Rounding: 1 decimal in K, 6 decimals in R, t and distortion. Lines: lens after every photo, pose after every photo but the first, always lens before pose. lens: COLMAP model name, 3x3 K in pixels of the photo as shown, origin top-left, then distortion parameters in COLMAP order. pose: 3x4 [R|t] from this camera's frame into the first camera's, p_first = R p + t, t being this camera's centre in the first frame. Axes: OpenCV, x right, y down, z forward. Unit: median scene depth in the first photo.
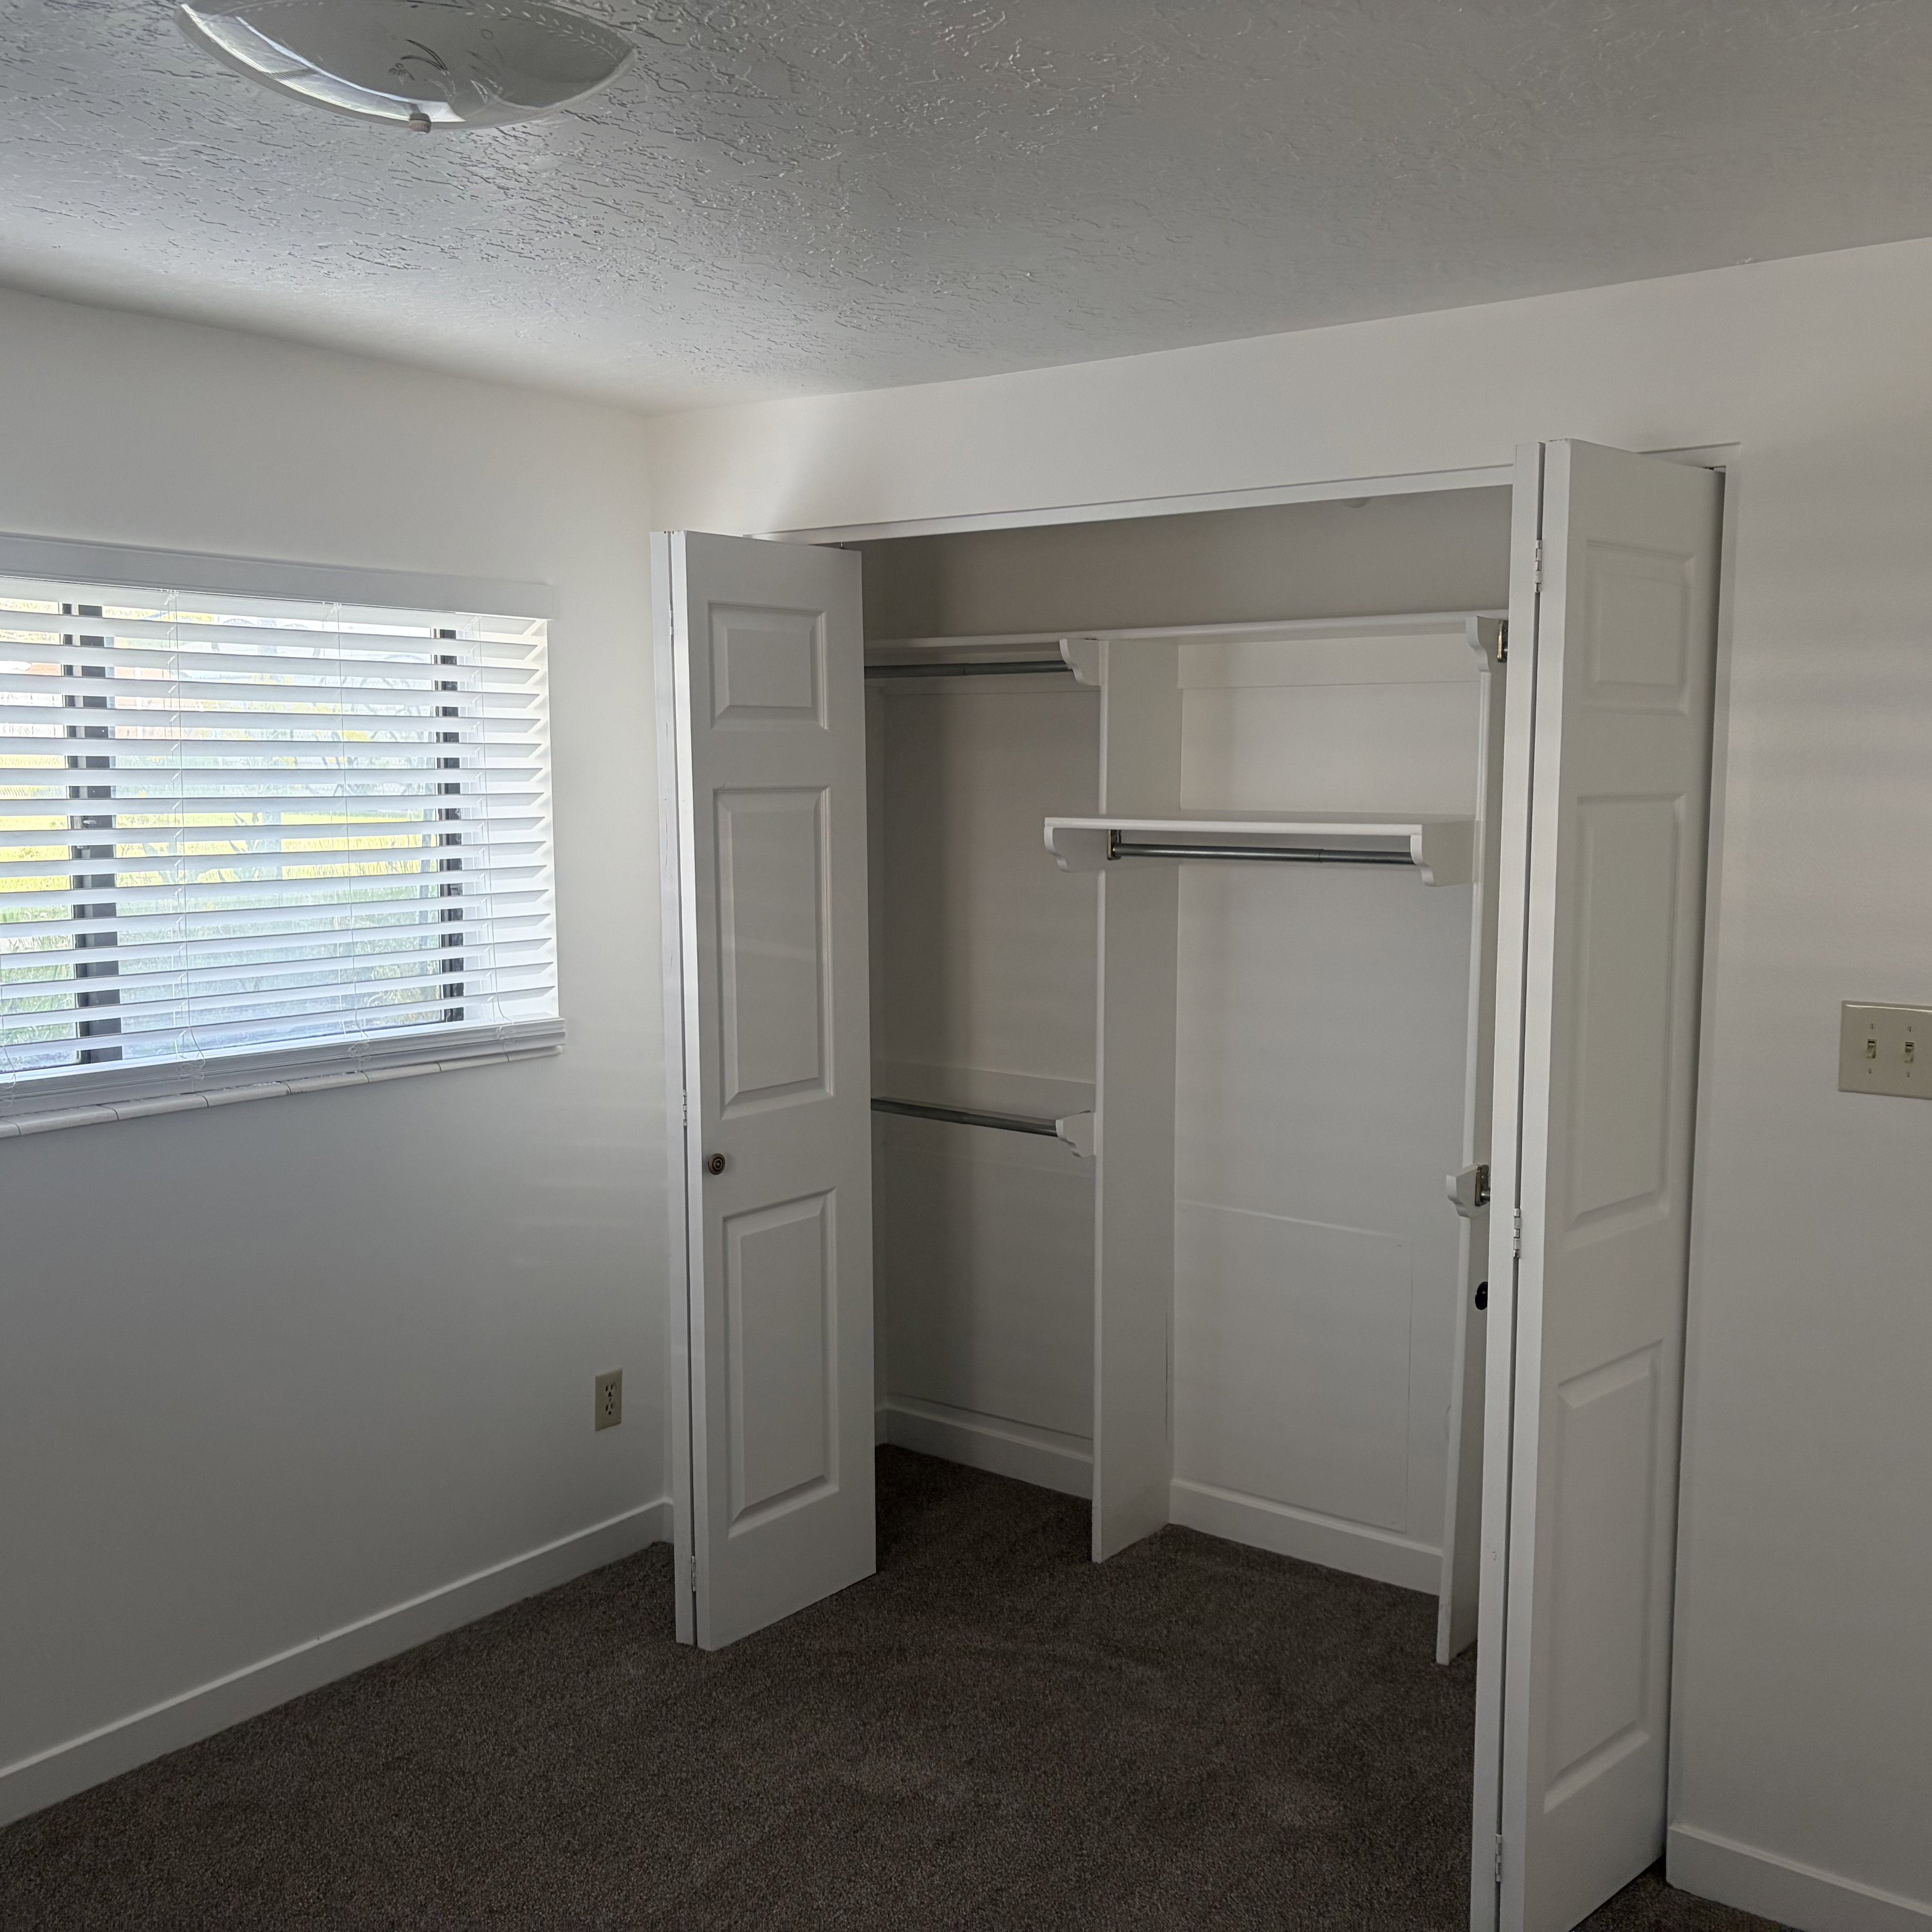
lens RADIAL K [[1953.8, 0, 965.4], [0, 1953.8, 961.3], [0, 0, 1]] dist [0.001412, 0.030931]
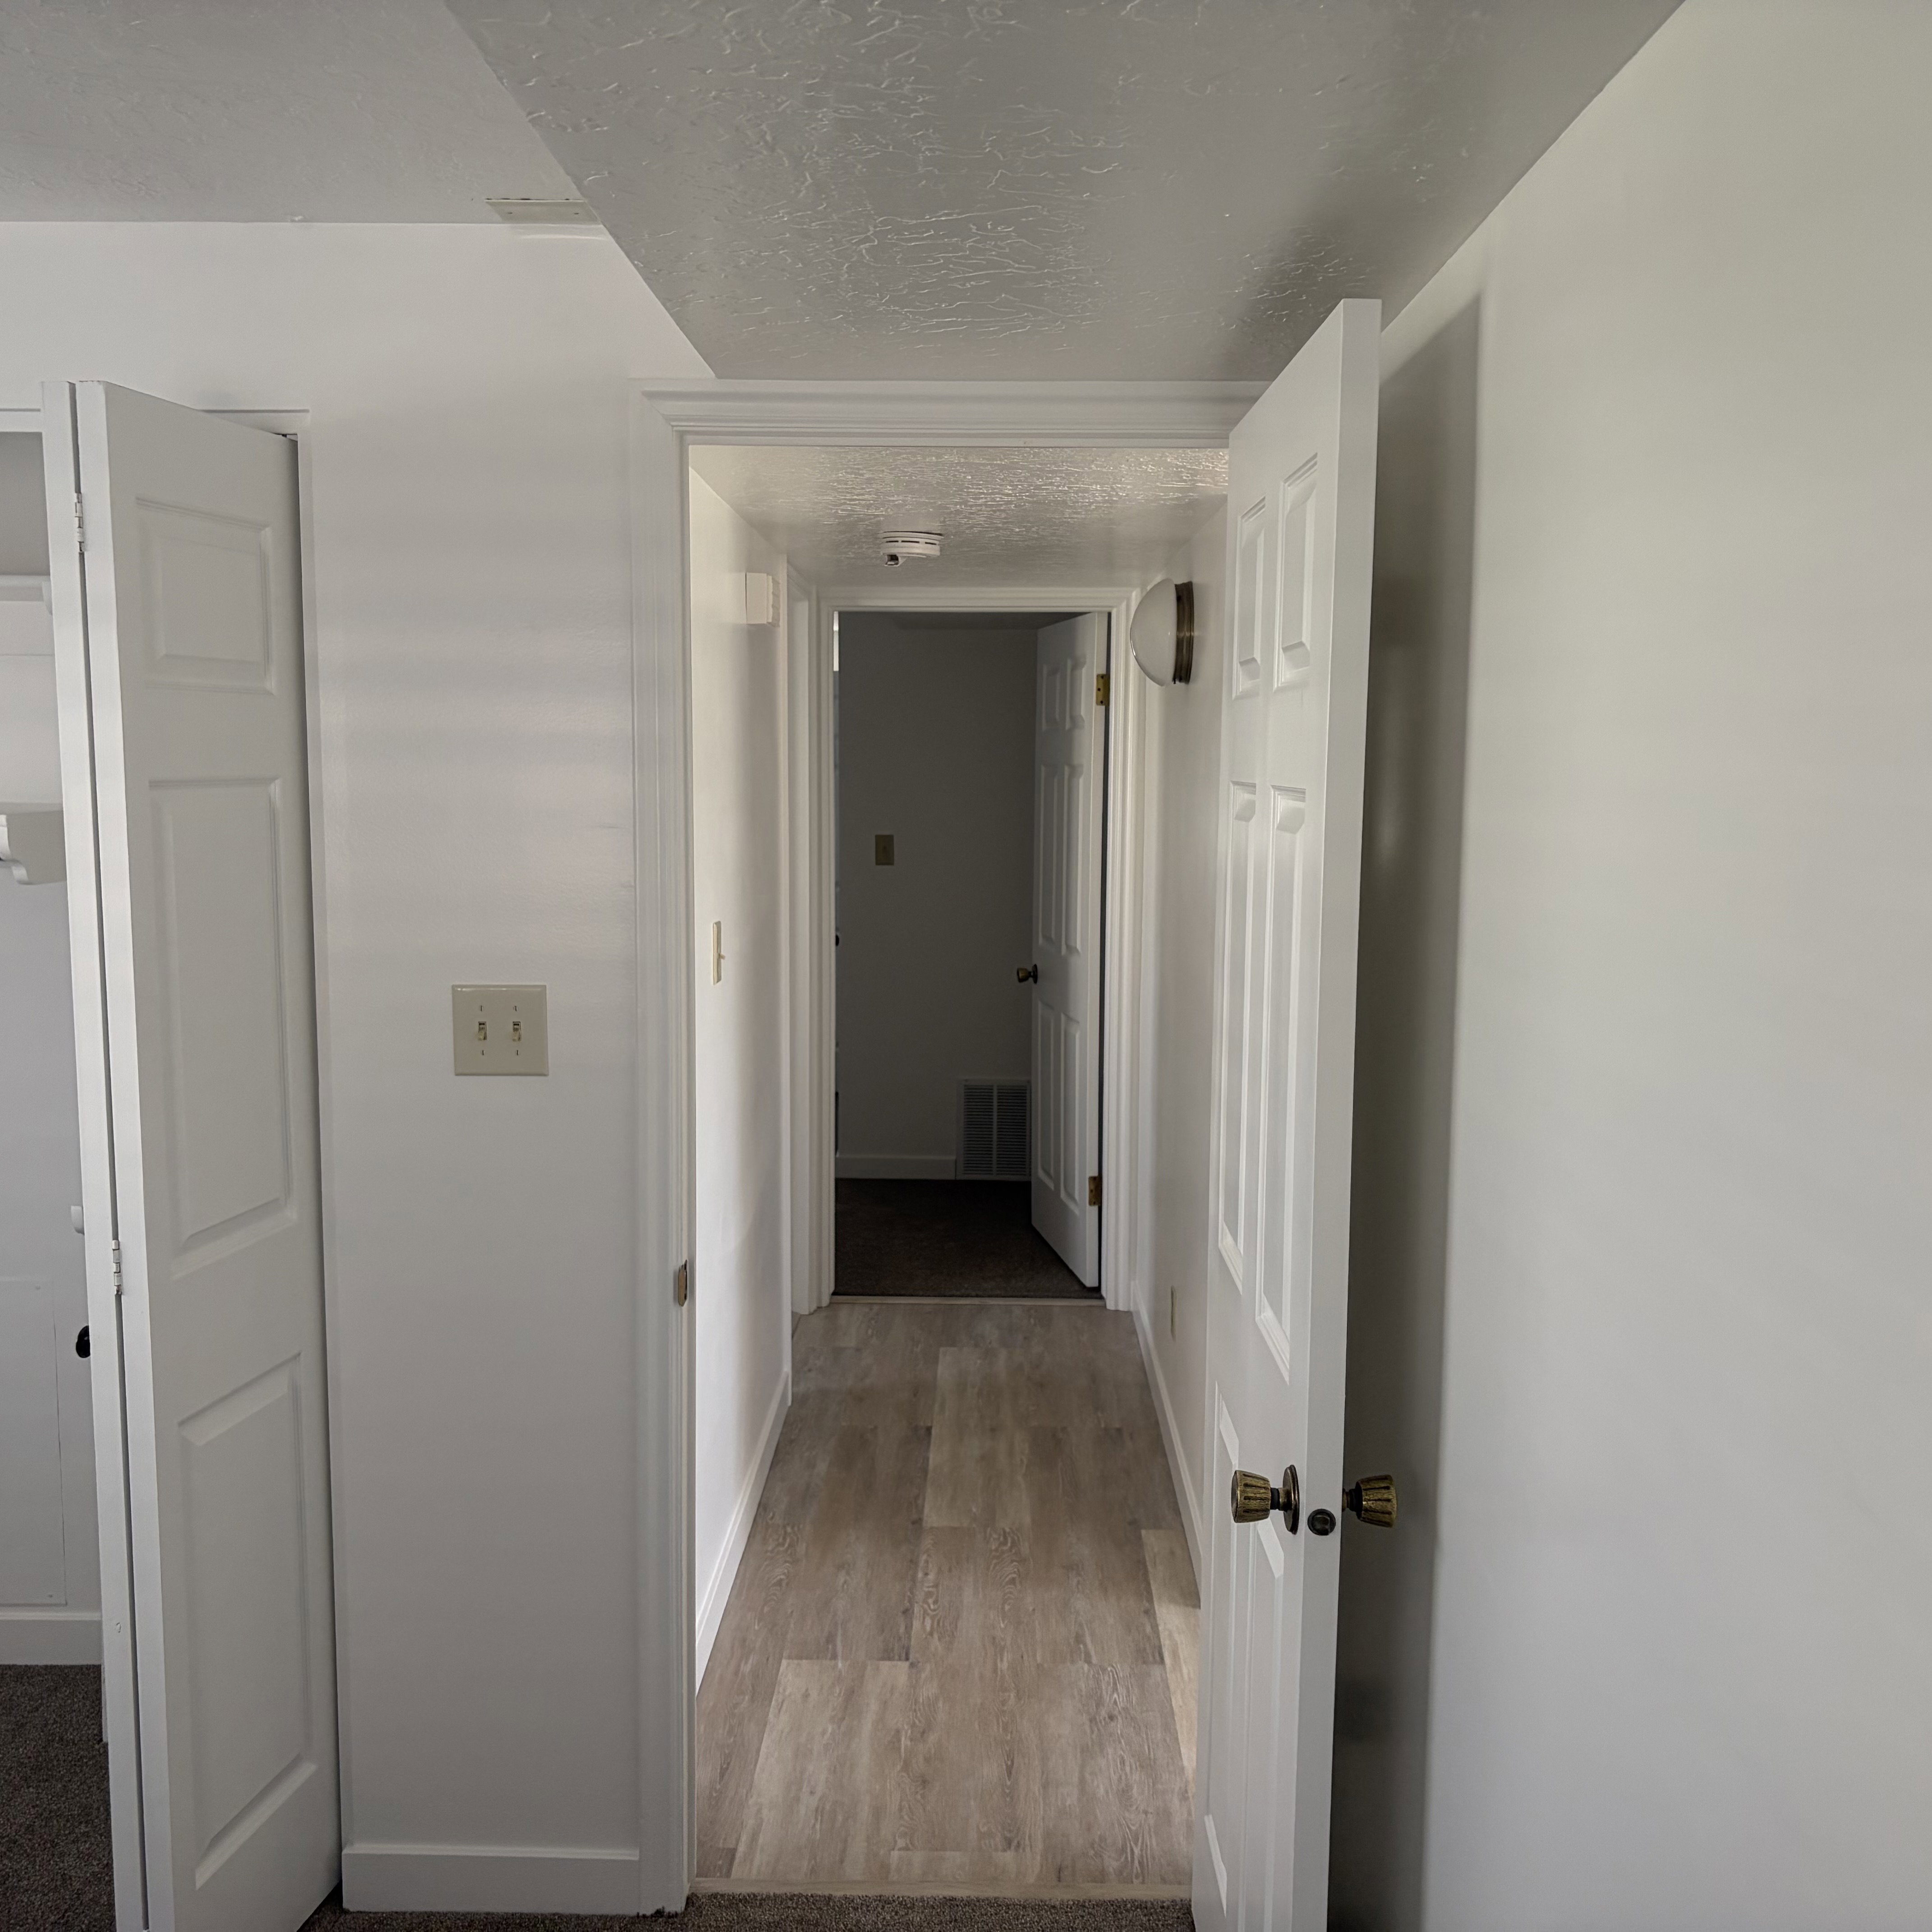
lens RADIAL K [[1953.8, 0, 965.4], [0, 1953.8, 961.3], [0, 0, 1]] dist [0.001412, 0.030931]
pose [[0.808371, -0.059937, 0.585613, 0.076921], [0.056304, 0.998115, 0.024435, -0.001457], [-0.585974, 0.013219, 0.810222, 0.039370]]
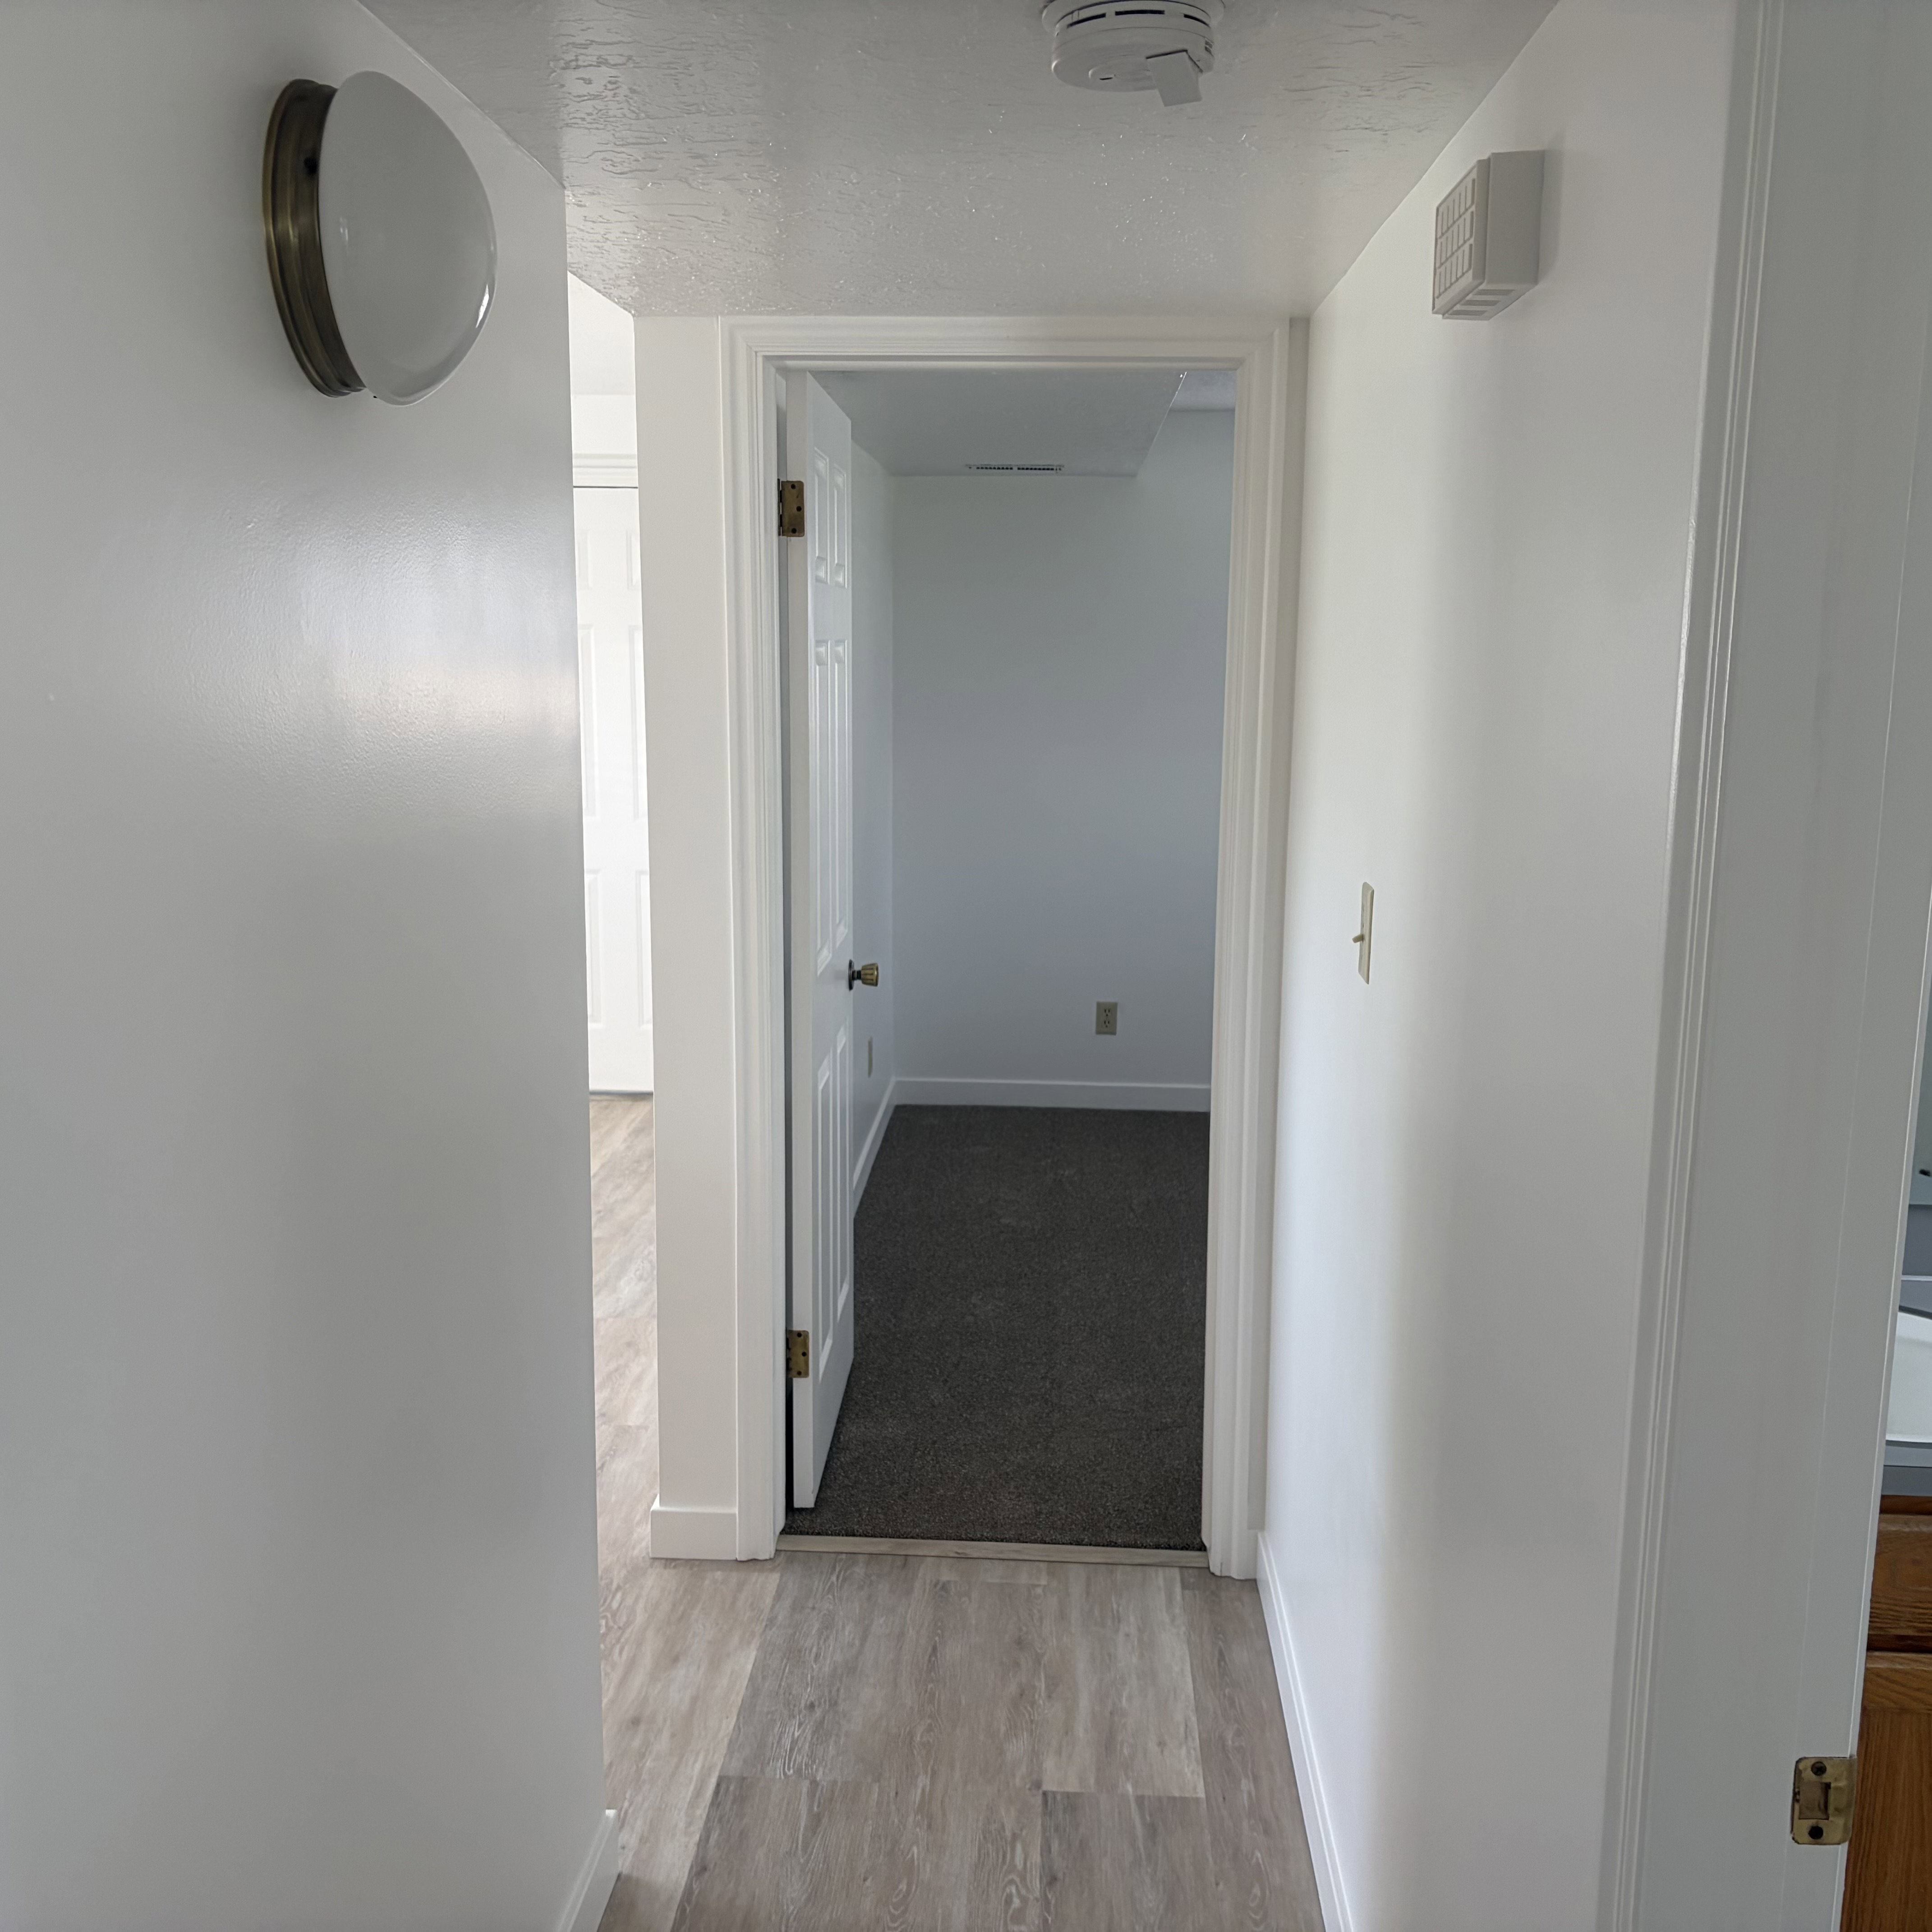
lens RADIAL K [[1953.8, 0, 965.4], [0, 1953.8, 961.3], [0, 0, 1]] dist [0.001412, 0.030931]
pose [[-0.829170, 0.080862, -0.553117, 1.123143], [-0.073631, 0.965061, 0.251466, -0.146870], [0.554126, 0.249234, -0.794246, 1.495537]]
